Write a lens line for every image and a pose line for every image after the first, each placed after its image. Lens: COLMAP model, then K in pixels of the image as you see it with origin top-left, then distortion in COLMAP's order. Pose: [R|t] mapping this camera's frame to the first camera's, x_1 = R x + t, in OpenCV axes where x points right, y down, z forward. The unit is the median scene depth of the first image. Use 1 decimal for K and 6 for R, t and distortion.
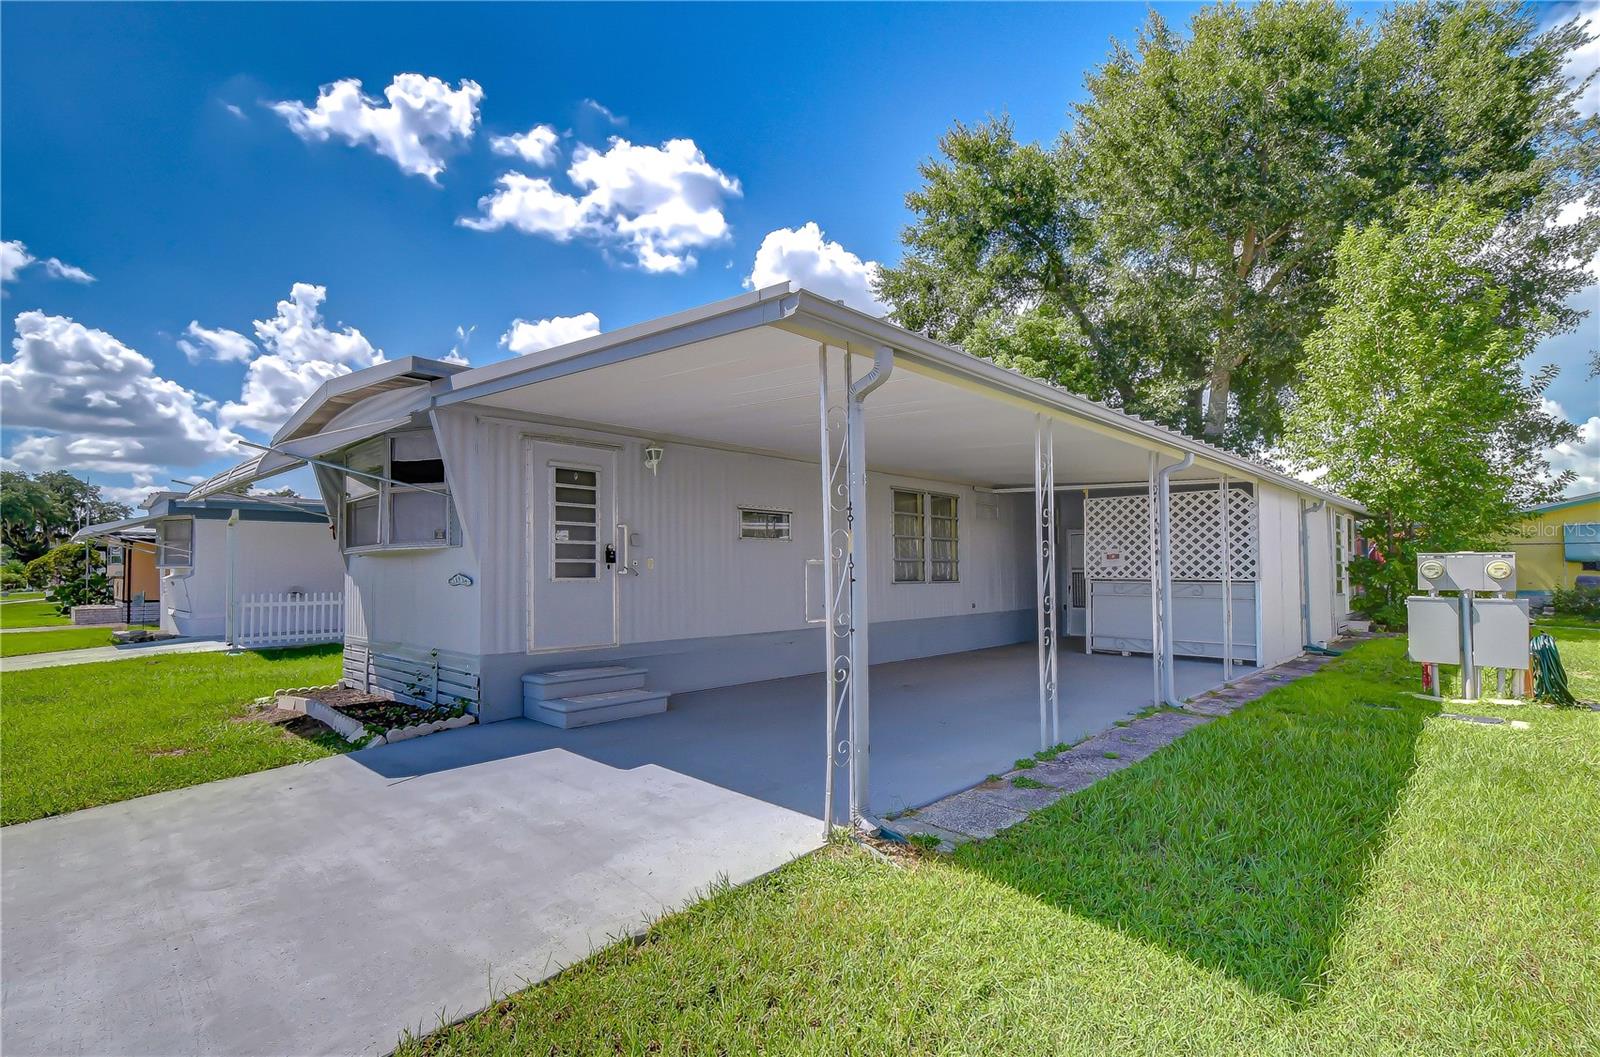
lens RADIAL K [[723.0, 0, 972.7], [0, 723.0, 565.9], [0, 0, 1]] dist [-0.004135, -0.000718]
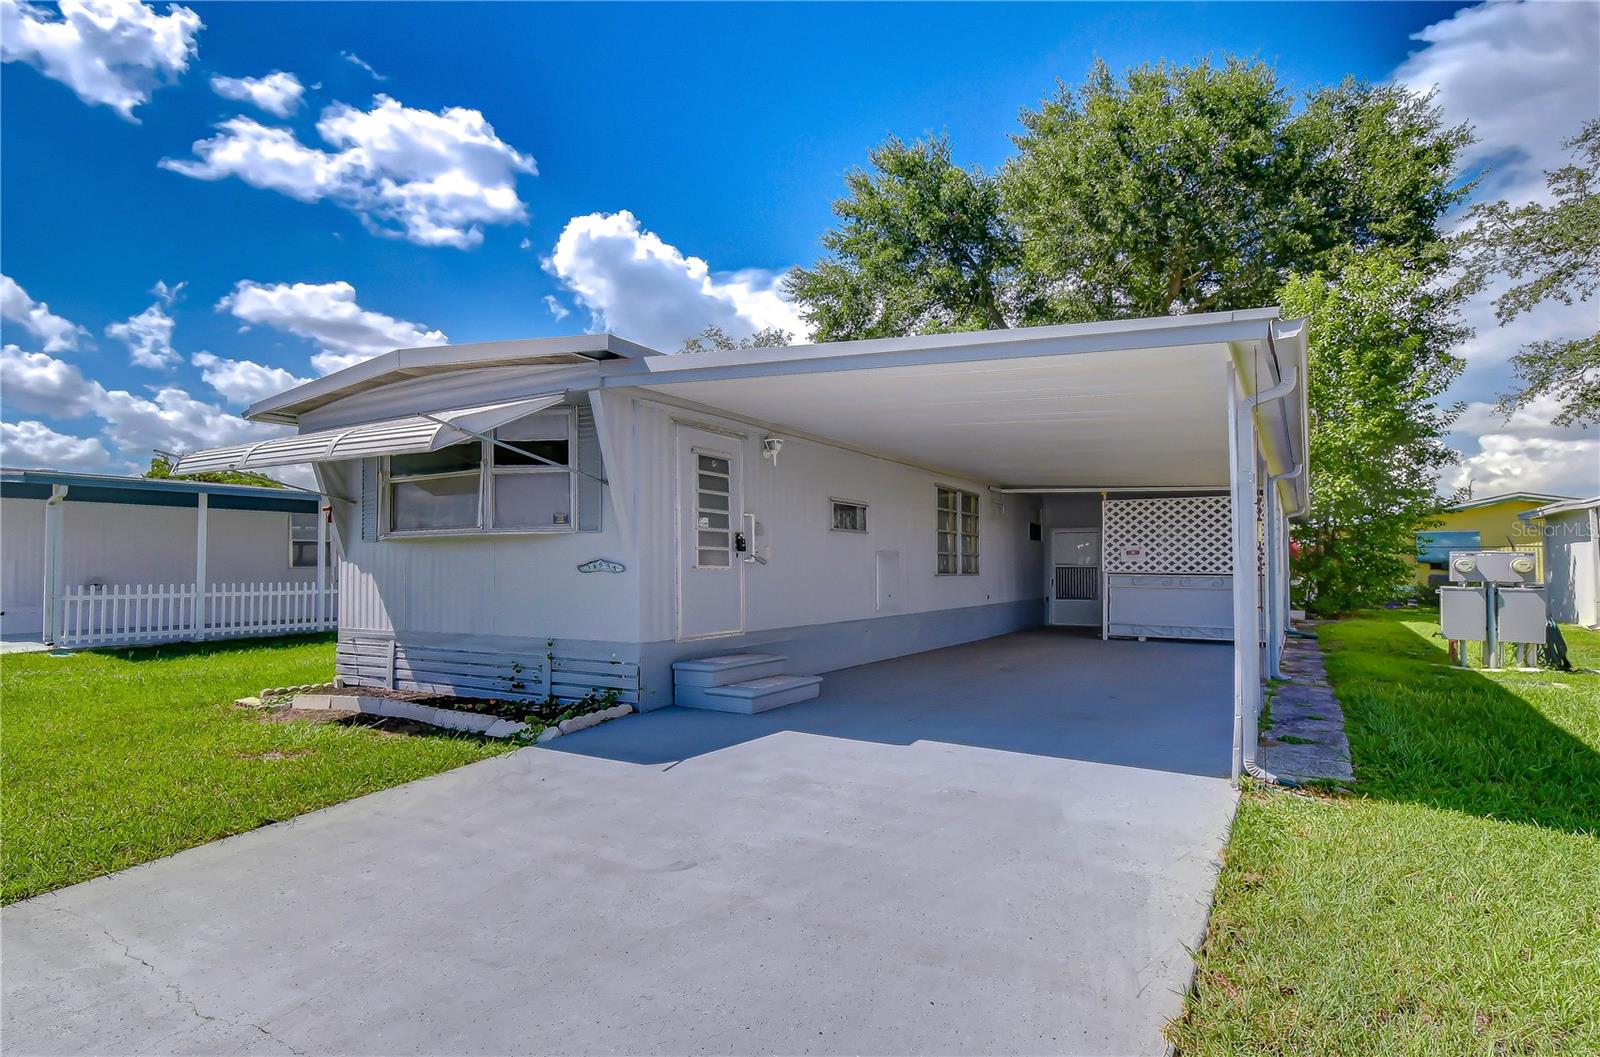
lens RADIAL K [[734.3, 0, 744.4], [0, 734.3, 565.3], [0, 0, 1]] dist [-0.001873, -0.000891]
pose [[0.983259, 0.010953, 0.181884, -0.236927], [-0.010275, 0.999936, -0.004669, 0.007108], [-0.181923, 0.002722, 0.983309, -0.002554]]
